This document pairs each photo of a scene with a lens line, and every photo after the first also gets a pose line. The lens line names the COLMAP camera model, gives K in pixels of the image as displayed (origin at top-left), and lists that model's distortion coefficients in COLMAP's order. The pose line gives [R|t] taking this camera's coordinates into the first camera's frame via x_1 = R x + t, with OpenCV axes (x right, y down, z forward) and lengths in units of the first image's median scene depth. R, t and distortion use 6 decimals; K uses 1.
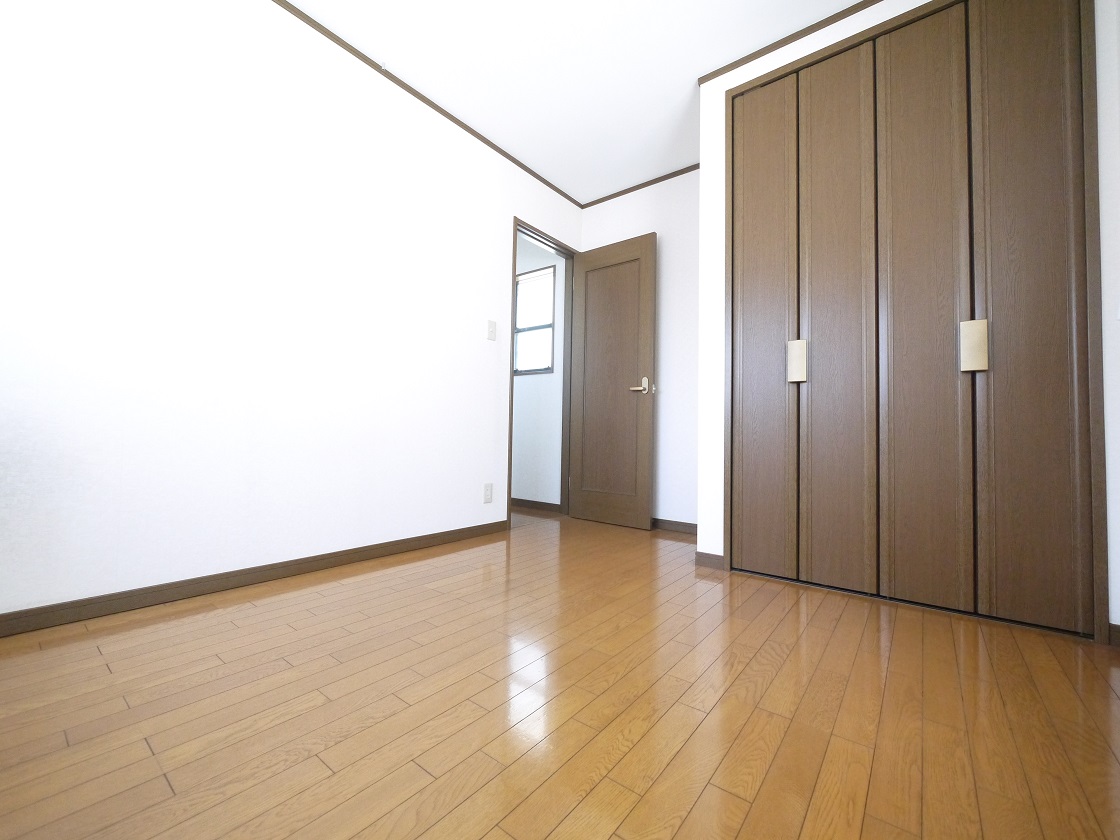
lens RADIAL K [[462.5, 0, 558.1], [0, 462.5, 420.1], [0, 0, 1]] dist [-0.007445, 0.000662]
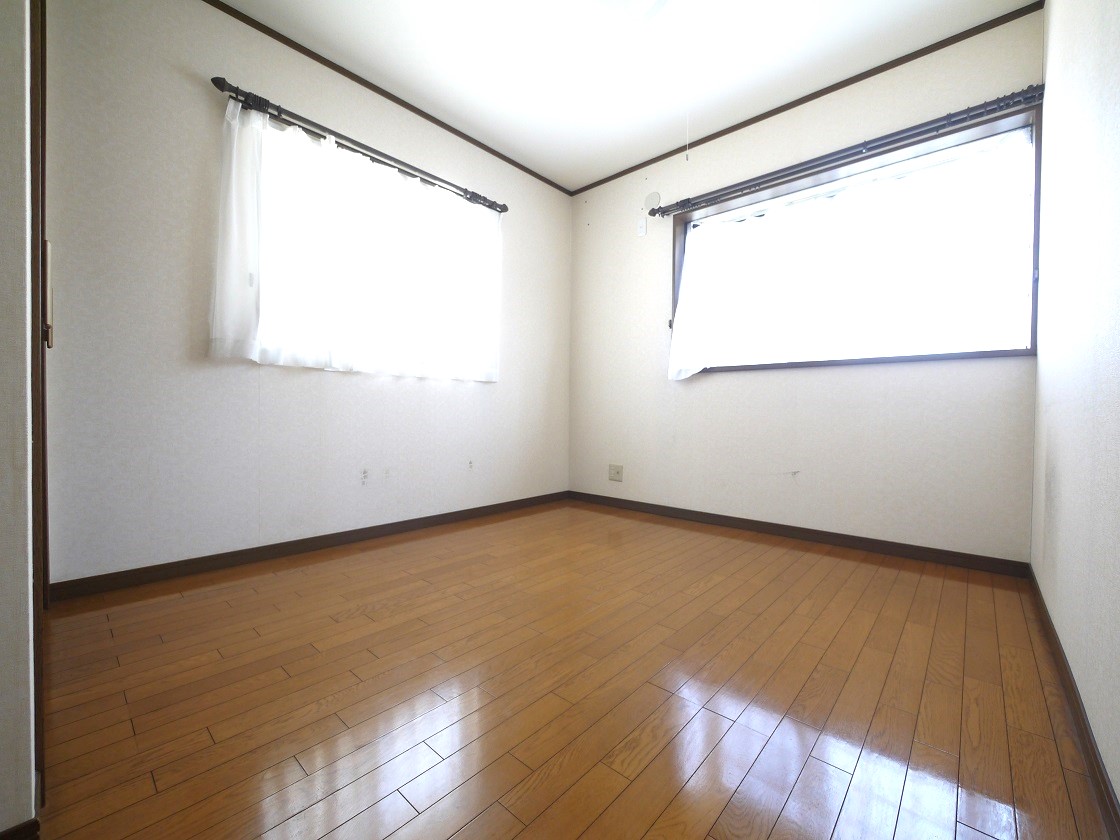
lens RADIAL K [[462.5, 0, 558.1], [0, 462.5, 420.1], [0, 0, 1]] dist [-0.007445, 0.000662]
pose [[-0.997486, -0.030008, 0.064204, -0.051217], [-0.030967, 0.999422, -0.013998, 0.006048], [-0.063747, -0.015951, -0.997839, 1.021786]]
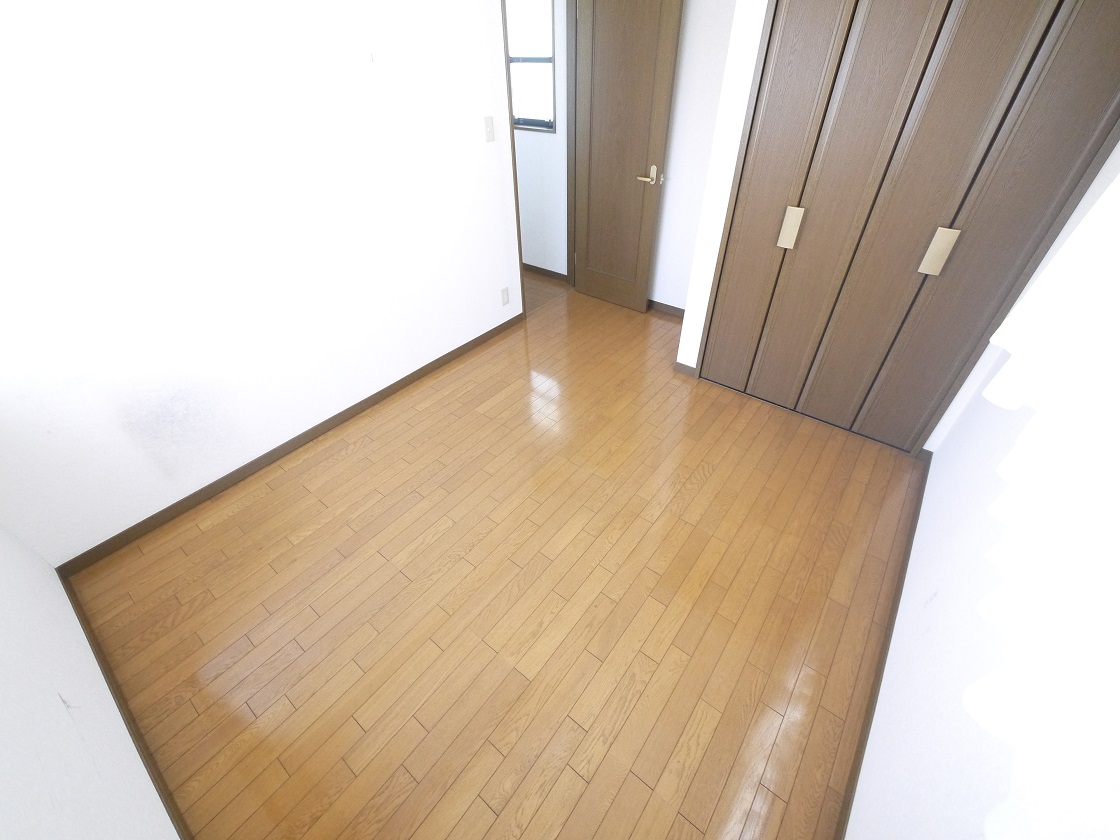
lens RADIAL K [[462.5, 0, 558.1], [0, 462.5, 420.1], [0, 0, 1]] dist [-0.007445, 0.000662]
pose [[0.999398, -0.029718, -0.017926, -0.008694], [0.034201, 0.755446, 0.654318, -0.355198], [-0.005902, -0.654536, 0.756007, -0.063871]]
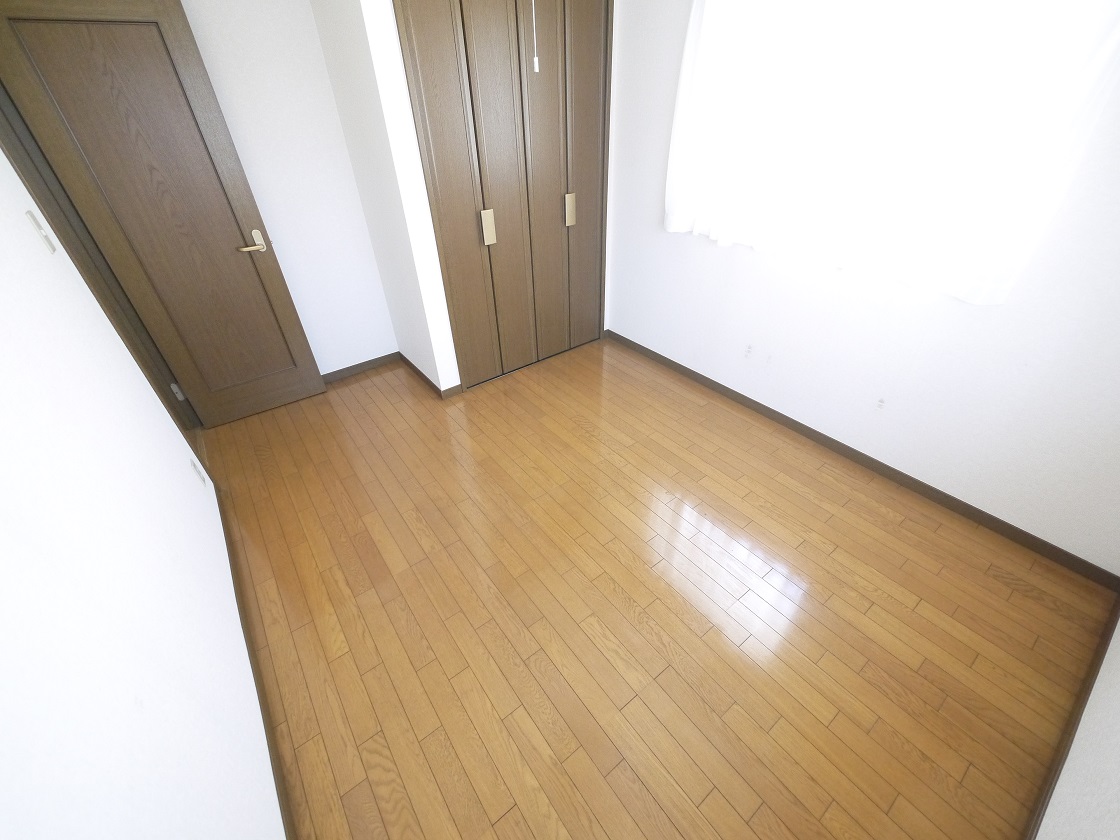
lens RADIAL K [[462.5, 0, 558.1], [0, 462.5, 420.1], [0, 0, 1]] dist [-0.007445, 0.000662]
pose [[0.249311, -0.588899, 0.768793, -0.509349], [0.002536, 0.794255, 0.607580, -0.335689], [-0.968420, -0.149526, 0.199510, 0.336000]]
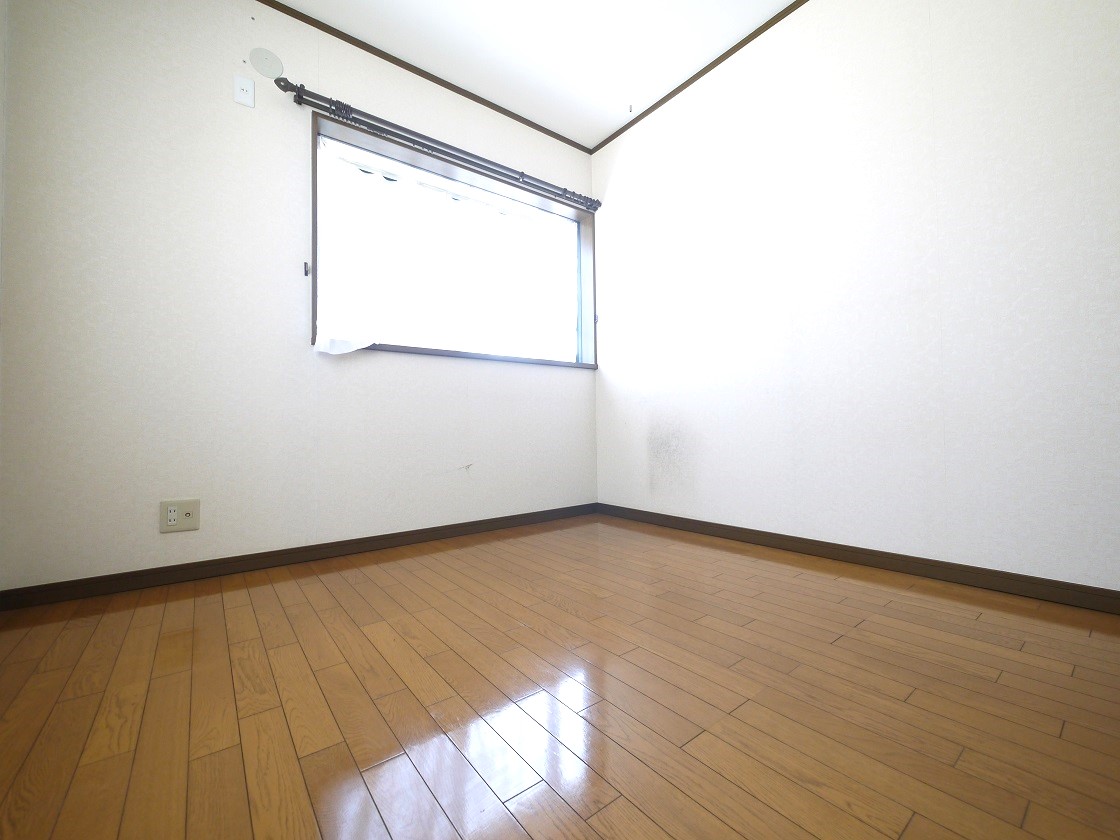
lens RADIAL K [[462.5, 0, 558.1], [0, 462.5, 420.1], [0, 0, 1]] dist [-0.007445, 0.000662]
pose [[-0.241140, -0.033470, -0.969913, 0.357619], [0.043091, 0.998050, -0.045154, 0.041833], [0.969533, -0.052683, -0.239228, 0.464765]]
